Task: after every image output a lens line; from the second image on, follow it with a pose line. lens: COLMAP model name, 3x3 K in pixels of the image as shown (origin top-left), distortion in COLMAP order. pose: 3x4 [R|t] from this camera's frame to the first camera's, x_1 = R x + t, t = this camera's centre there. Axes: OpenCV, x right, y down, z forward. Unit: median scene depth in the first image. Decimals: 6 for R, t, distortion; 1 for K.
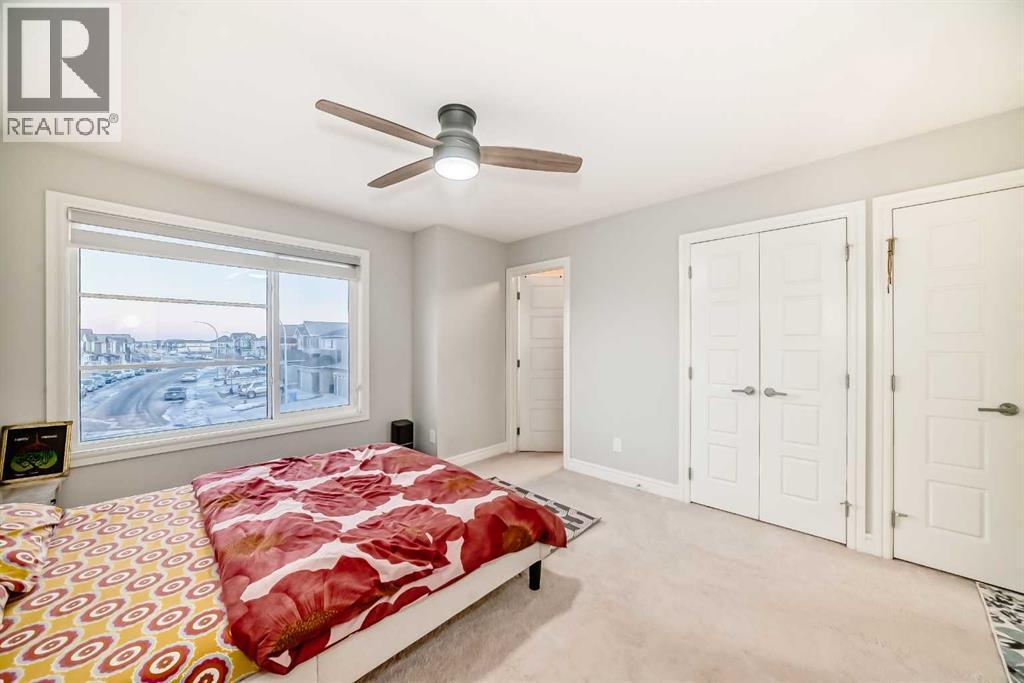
lens RADIAL K [[360.9, 0, 514.7], [0, 360.9, 345.8], [0, 0, 1]] dist [-0.017215, 0.000074]
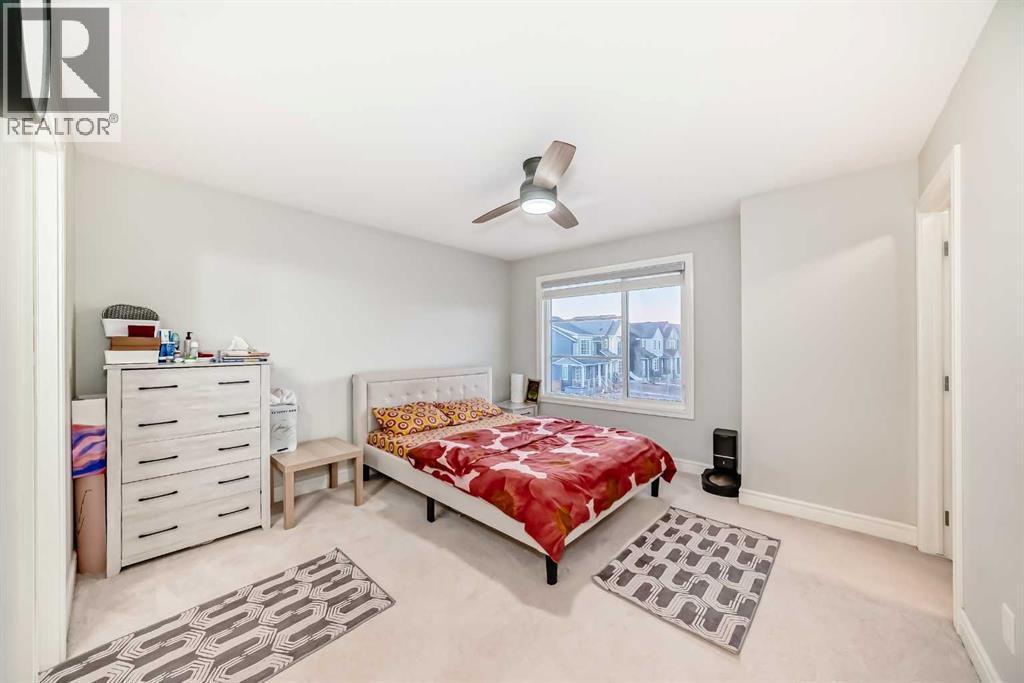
lens RADIAL K [[360.9, 0, 514.7], [0, 360.9, 345.8], [0, 0, 1]] dist [-0.017215, 0.000074]
pose [[0.025726, 0.004506, -0.999659, 1.081882], [-0.000569, 0.999990, 0.004493, -0.011222], [0.999669, 0.000453, 0.025728, 0.867035]]
